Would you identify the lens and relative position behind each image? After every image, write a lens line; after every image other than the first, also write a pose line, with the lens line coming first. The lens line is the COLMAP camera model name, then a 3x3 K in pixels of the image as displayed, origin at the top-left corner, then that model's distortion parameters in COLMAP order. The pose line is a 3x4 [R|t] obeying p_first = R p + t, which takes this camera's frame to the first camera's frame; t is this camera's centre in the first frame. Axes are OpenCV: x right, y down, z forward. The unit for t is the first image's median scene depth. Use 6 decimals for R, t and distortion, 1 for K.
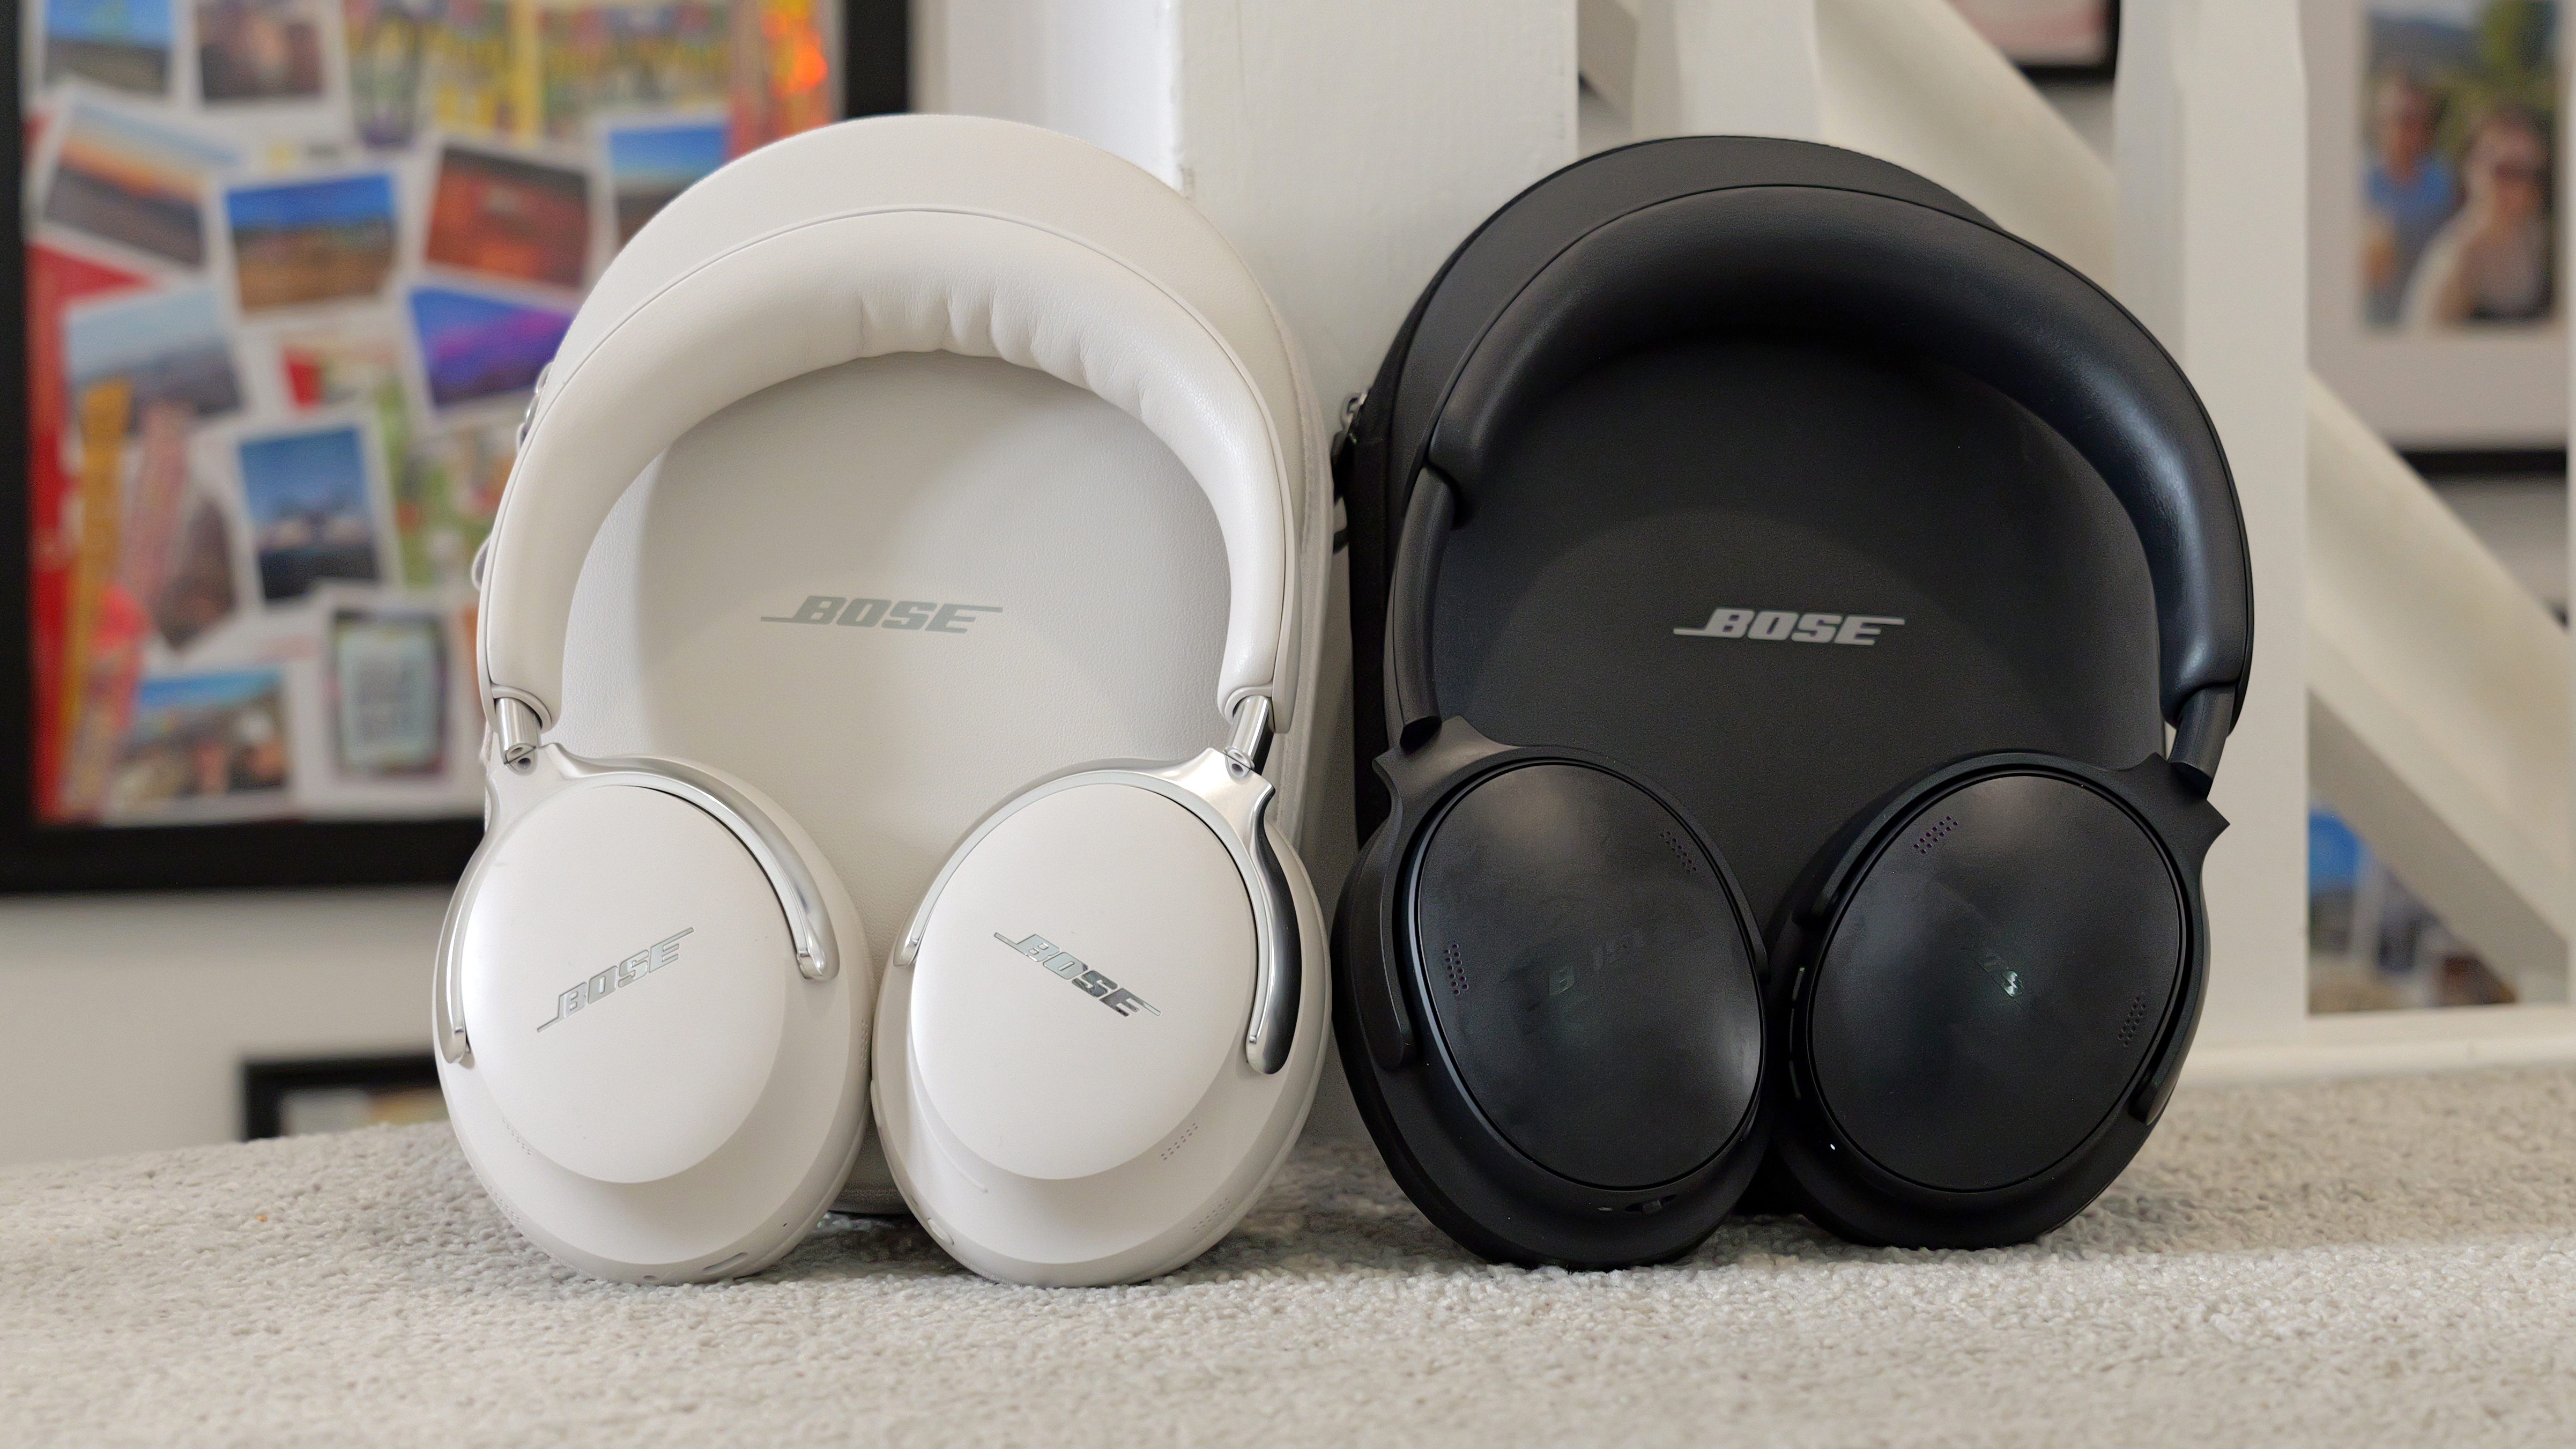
lens RADIAL K [[4268.2, 0, 1286.3], [0, 4268.2, 723.7], [0, 0, 1]] dist [-0.030136, 0.000000]
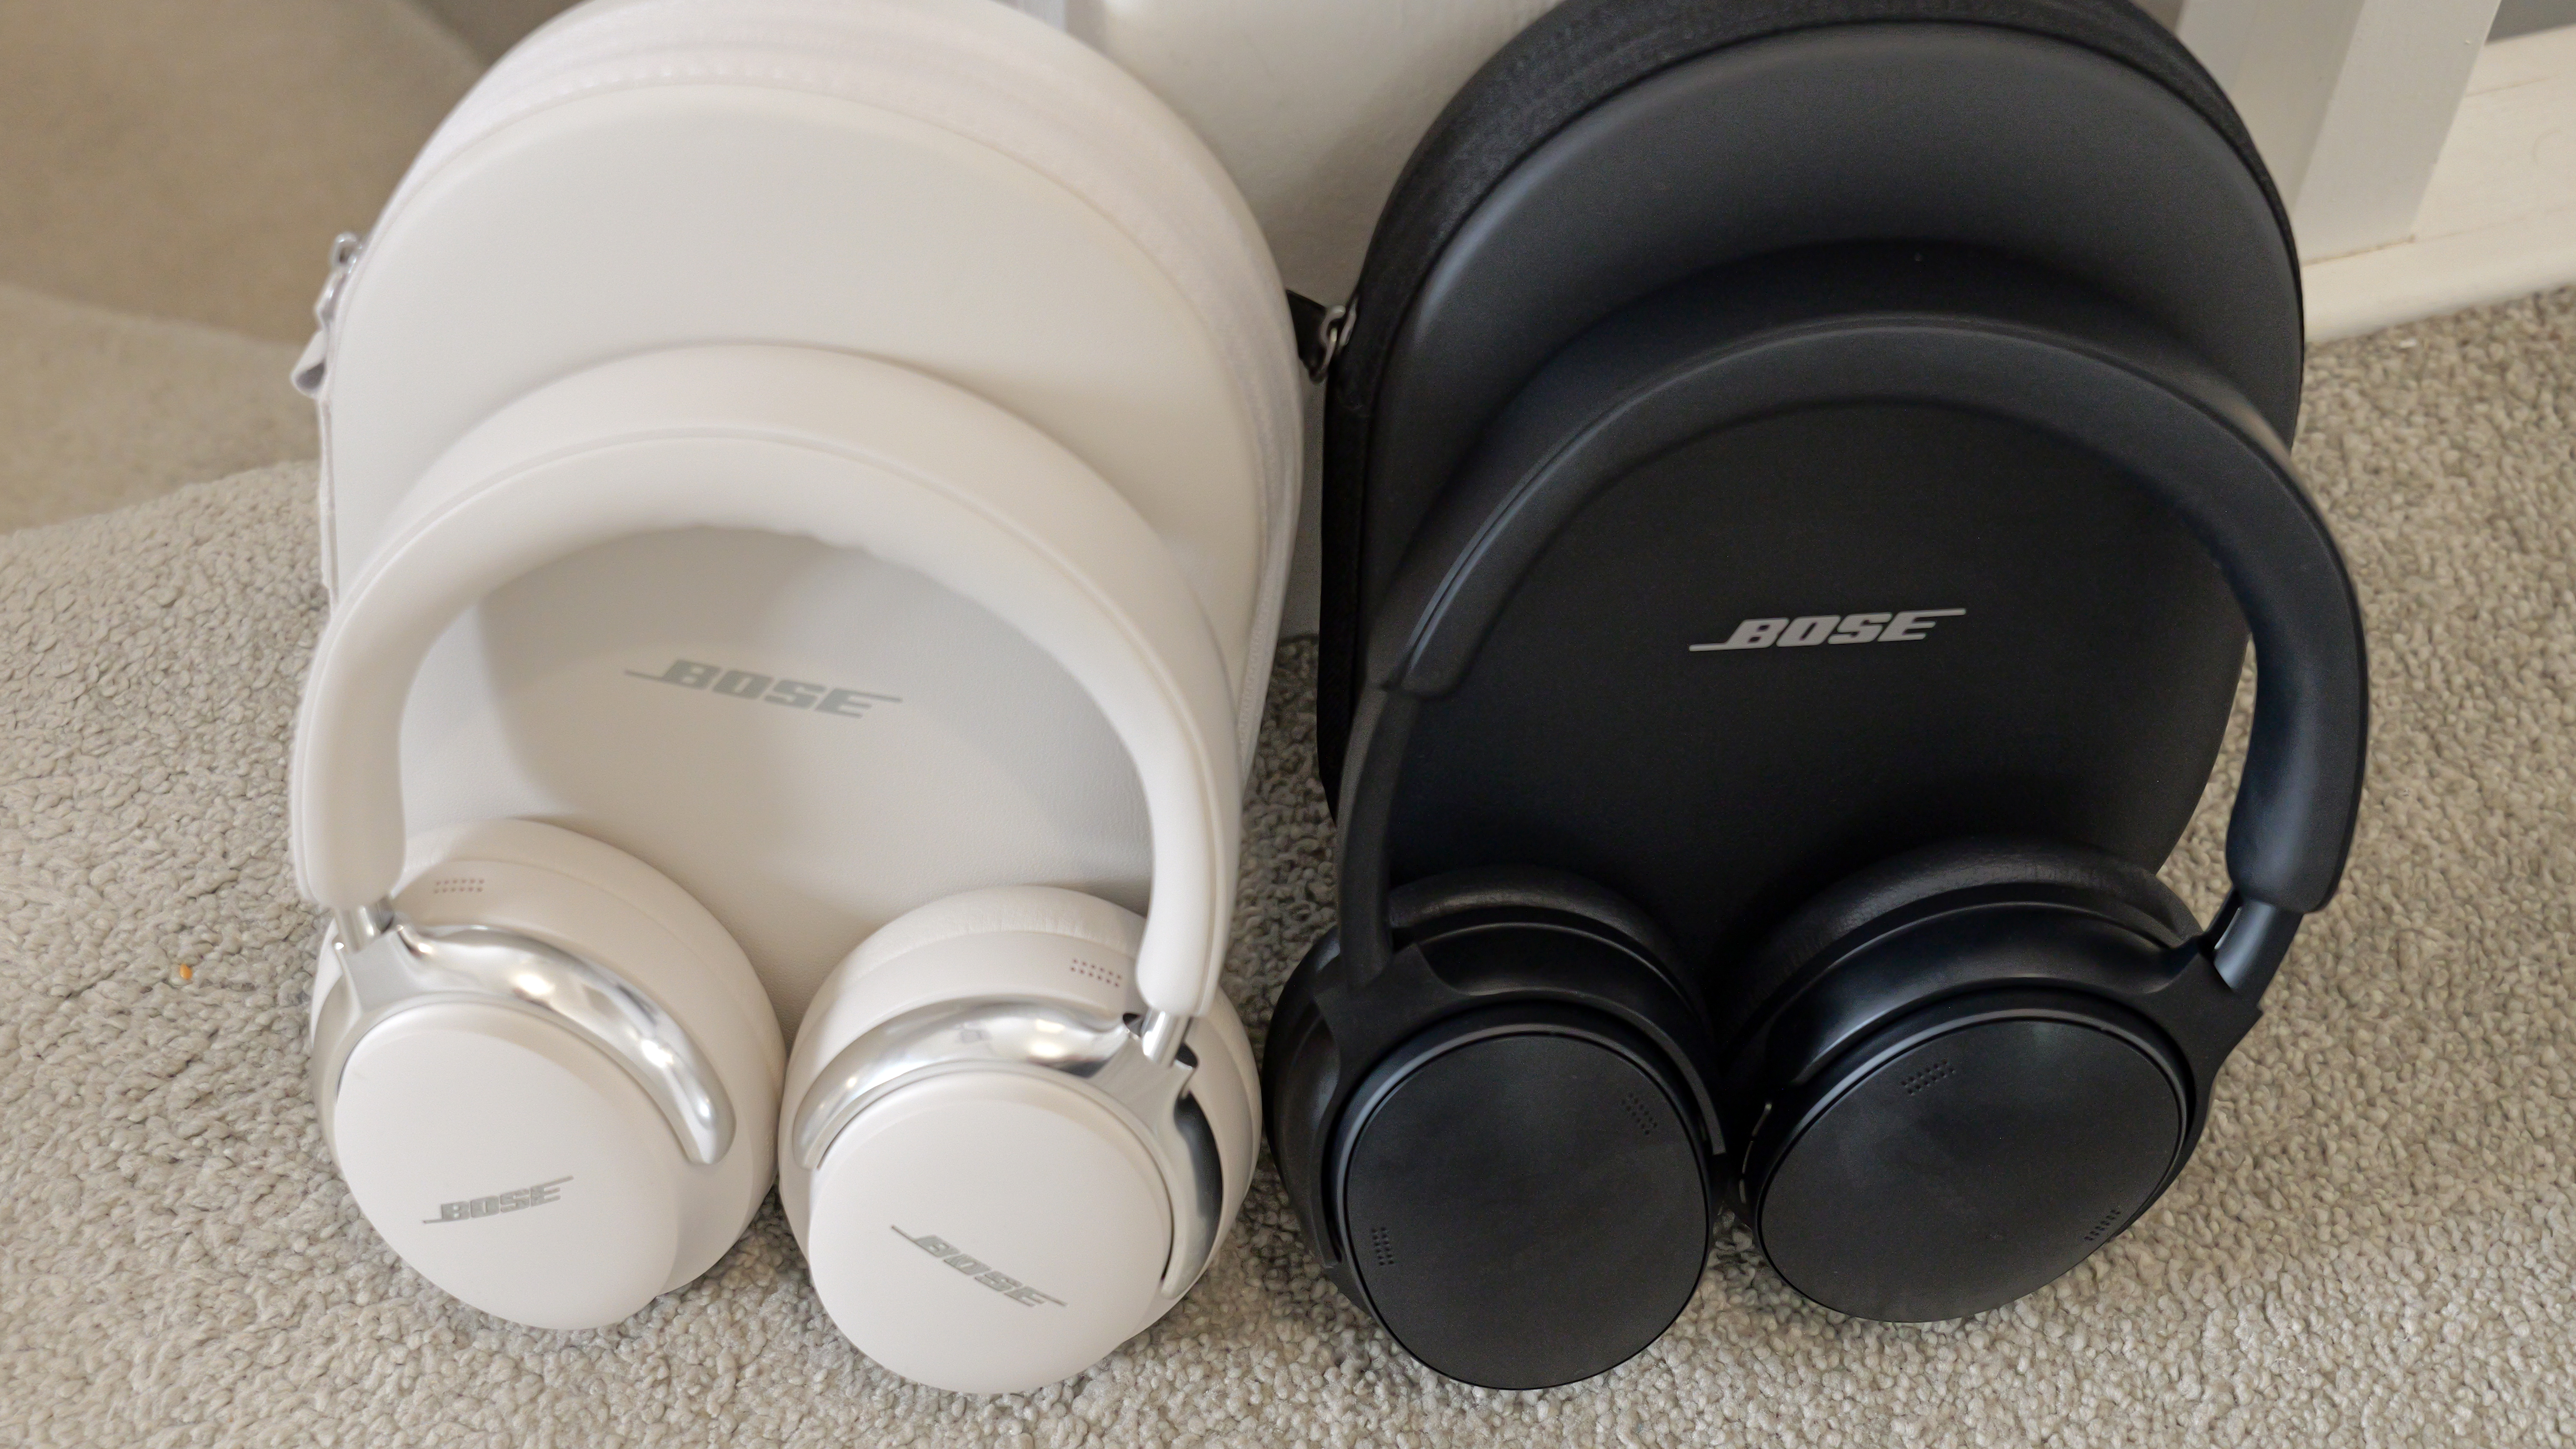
lens RADIAL K [[4267.6, 0, 1289.7], [0, 4267.6, 720.6], [0, 0, 1]] dist [-0.030136, 0.000000]
pose [[0.998466, 0.053909, -0.012620, 0.022642], [-0.025973, 0.657375, 0.753116, -0.672078], [0.048896, -0.751633, 0.657767, 0.431480]]
